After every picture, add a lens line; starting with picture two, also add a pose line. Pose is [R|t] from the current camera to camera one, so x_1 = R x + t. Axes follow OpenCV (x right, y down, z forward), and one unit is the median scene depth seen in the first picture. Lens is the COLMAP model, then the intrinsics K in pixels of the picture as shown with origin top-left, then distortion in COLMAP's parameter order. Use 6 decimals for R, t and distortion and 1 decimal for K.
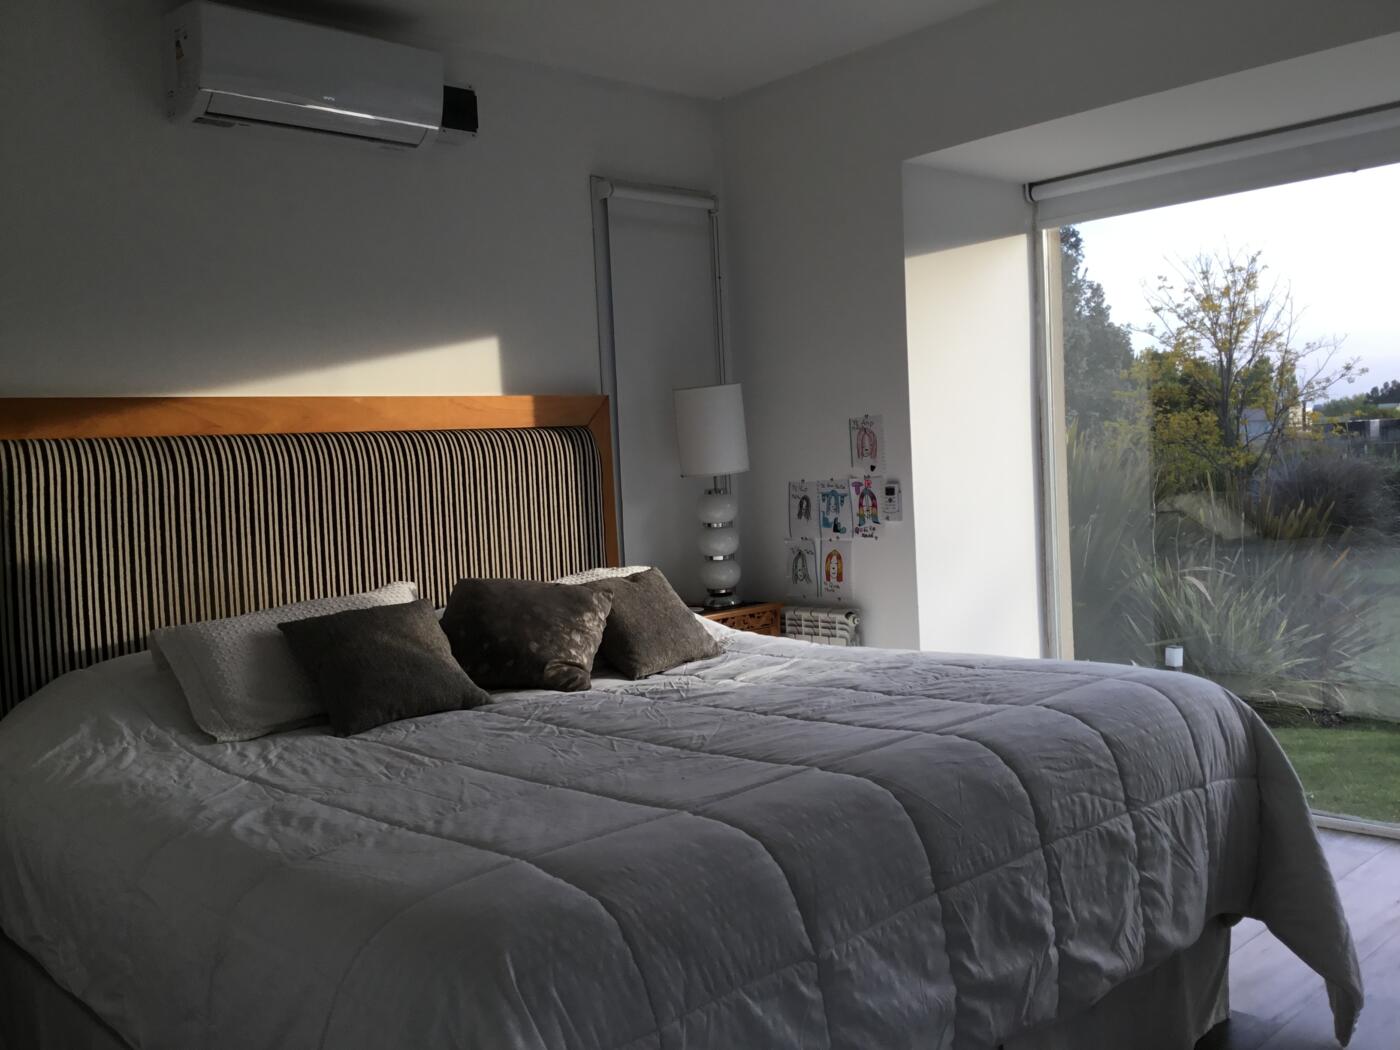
lens RADIAL K [[1254.4, 0, 700.0], [0, 1254.4, 525.0], [0, 0, 1]] dist [0.128434, -0.273246]
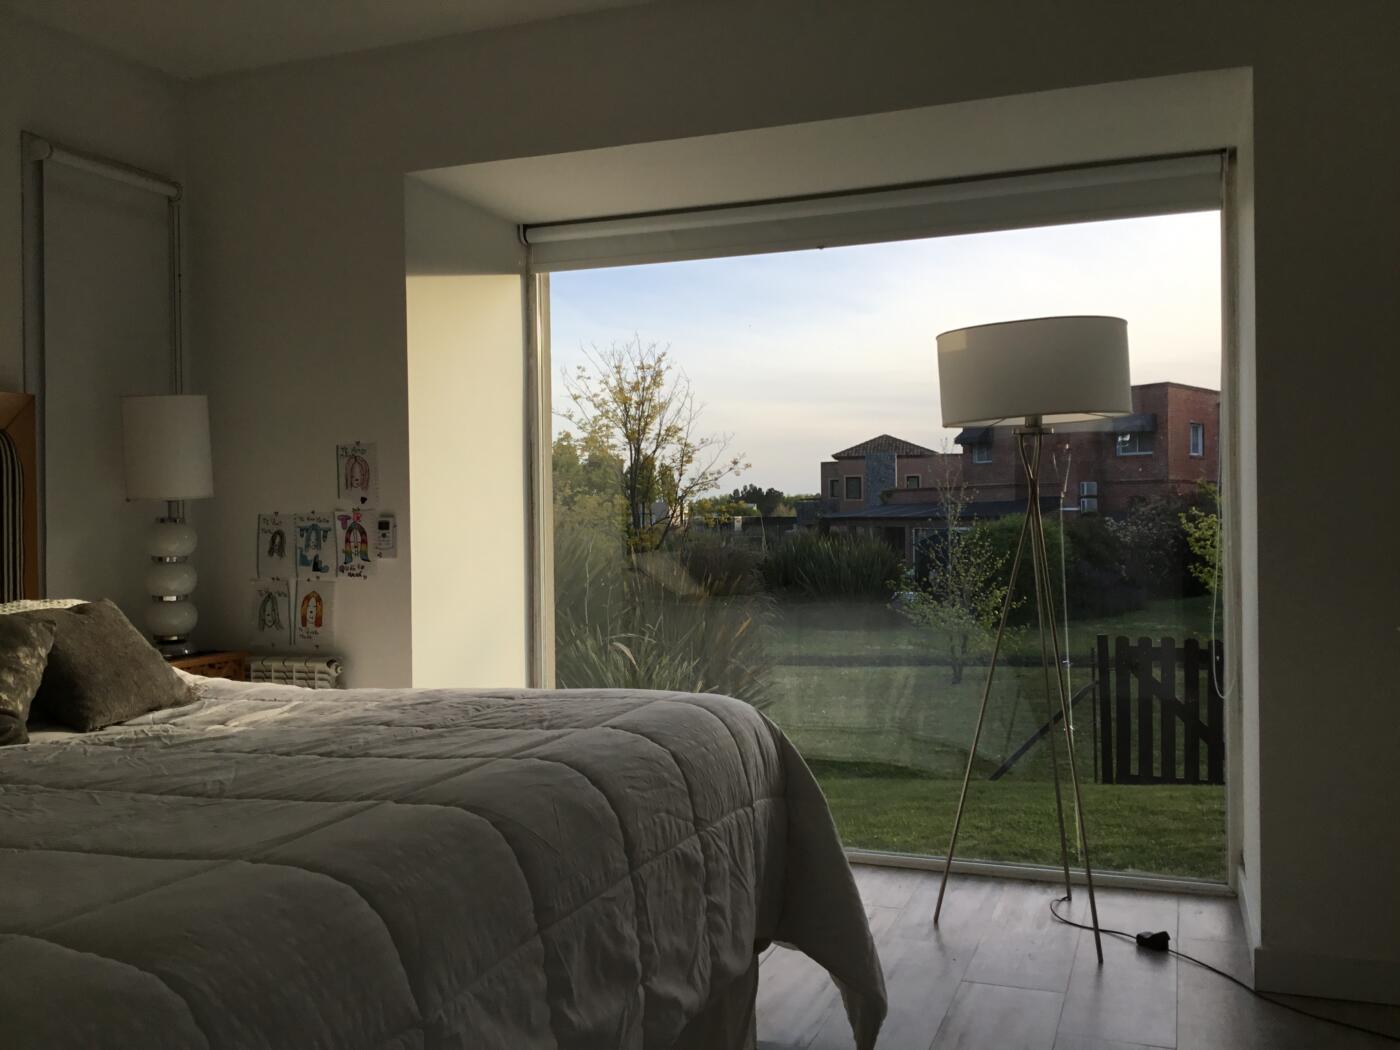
lens RADIAL K [[1256.4, 0, 700.0], [0, 1256.4, 525.0], [0, 0, 1]] dist [0.130815, -0.242419]
pose [[0.894591, 0.039789, 0.445110, -0.071529], [-0.010383, 0.997610, -0.068310, 0.045152], [-0.446765, 0.056488, 0.892866, 0.102902]]
